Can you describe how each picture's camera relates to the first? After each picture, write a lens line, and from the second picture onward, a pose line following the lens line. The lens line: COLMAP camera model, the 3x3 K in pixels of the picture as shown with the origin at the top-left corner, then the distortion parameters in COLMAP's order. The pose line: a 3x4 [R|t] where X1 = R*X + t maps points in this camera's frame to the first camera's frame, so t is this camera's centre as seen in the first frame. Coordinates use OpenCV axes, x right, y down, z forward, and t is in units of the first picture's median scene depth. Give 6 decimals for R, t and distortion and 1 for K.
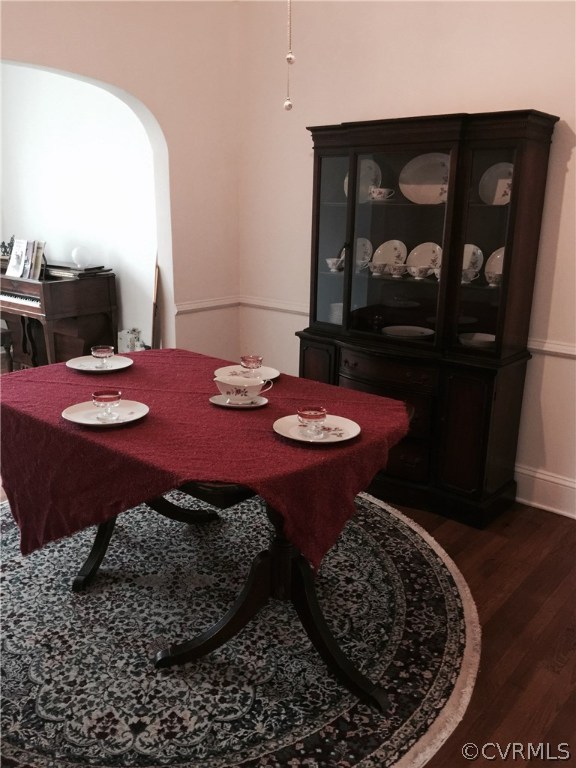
lens RADIAL K [[651.7, 0, 288.0], [0, 651.7, 384.0], [0, 0, 1]] dist [0.073014, -0.144335]
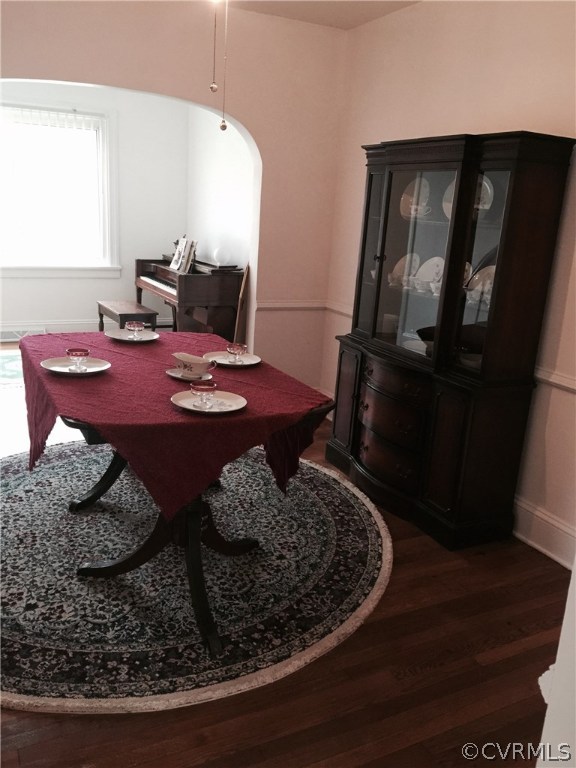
lens RADIAL K [[651.7, 0, 288.0], [0, 651.7, 384.0], [0, 0, 1]] dist [0.073014, -0.144335]
pose [[0.922213, 0.145514, -0.358259, 0.491295], [-0.154217, 0.988027, 0.004329, 0.009026], [0.354600, 0.051258, 0.933612, -0.030804]]
